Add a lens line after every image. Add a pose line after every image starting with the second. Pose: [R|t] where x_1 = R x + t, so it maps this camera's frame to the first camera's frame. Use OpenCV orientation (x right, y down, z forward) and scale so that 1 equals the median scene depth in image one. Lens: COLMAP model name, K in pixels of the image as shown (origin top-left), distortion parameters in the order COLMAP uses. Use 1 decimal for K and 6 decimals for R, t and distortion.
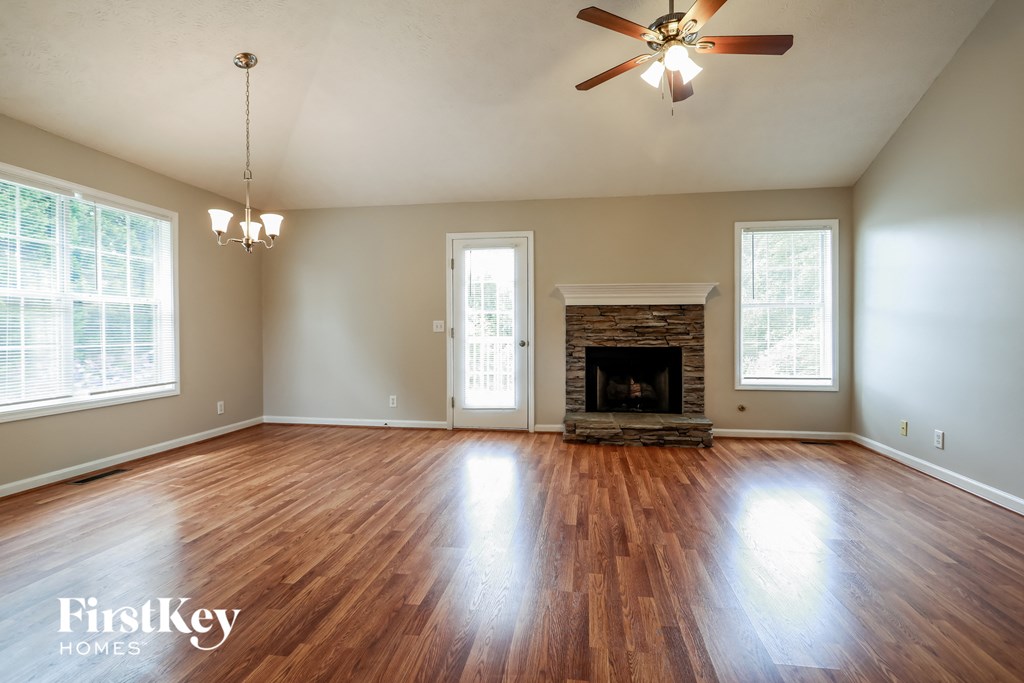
lens RADIAL K [[491.7, 0, 518.5], [0, 491.7, 327.7], [0, 0, 1]] dist [-0.003325, 0.000160]
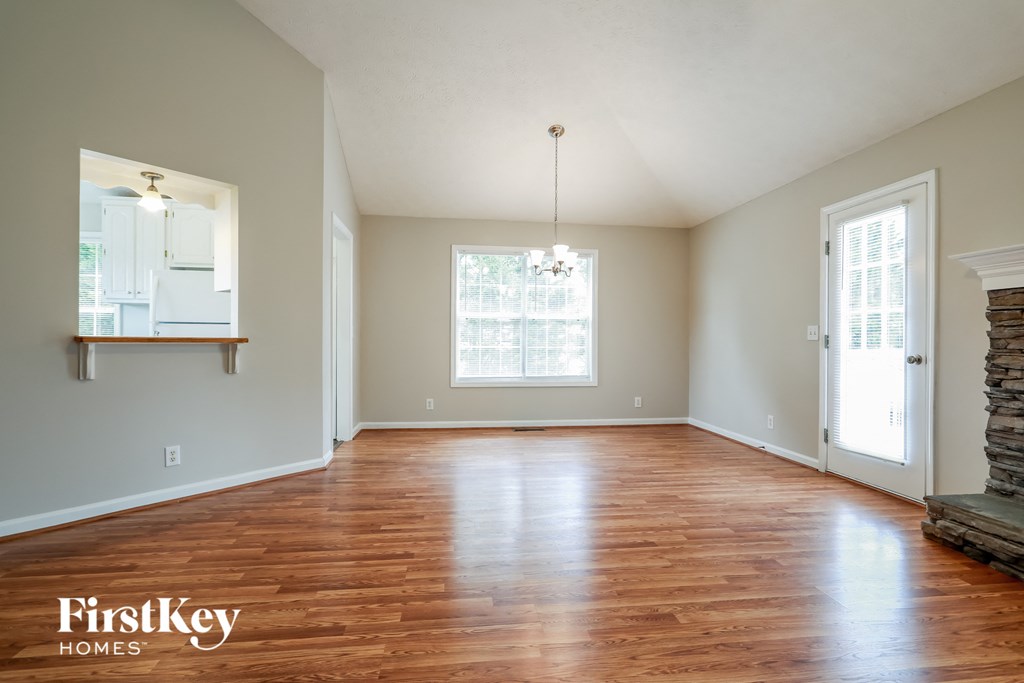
lens RADIAL K [[491.7, 0, 511.8], [0, 491.7, 336.4], [0, 0, 1]] dist [-0.003325, 0.000160]
pose [[0.275469, -0.004480, -0.961299, 0.466235], [-0.001219, 0.999987, -0.005010, 0.007367], [0.961309, 0.002552, 0.275460, 0.361716]]
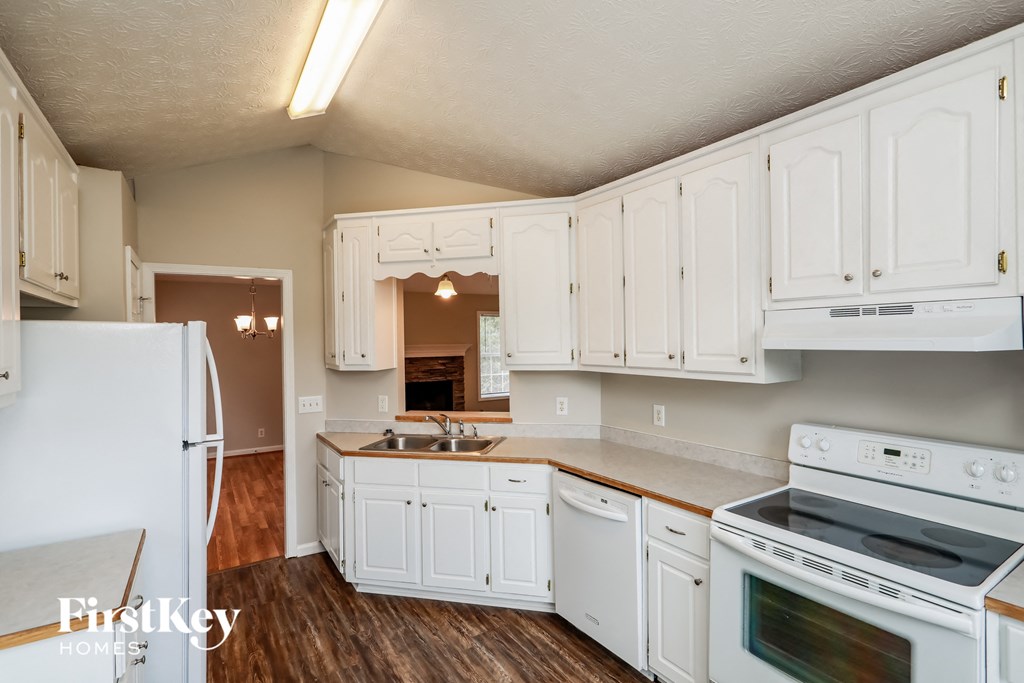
lens RADIAL K [[491.7, 0, 514.5], [0, 491.7, 343.4], [0, 0, 1]] dist [-0.003325, 0.000160]
pose [[0.754815, -0.013592, 0.655797, -0.647579], [0.009708, 0.999907, 0.009550, -0.104623], [-0.655866, -0.000842, 0.754876, -0.477706]]
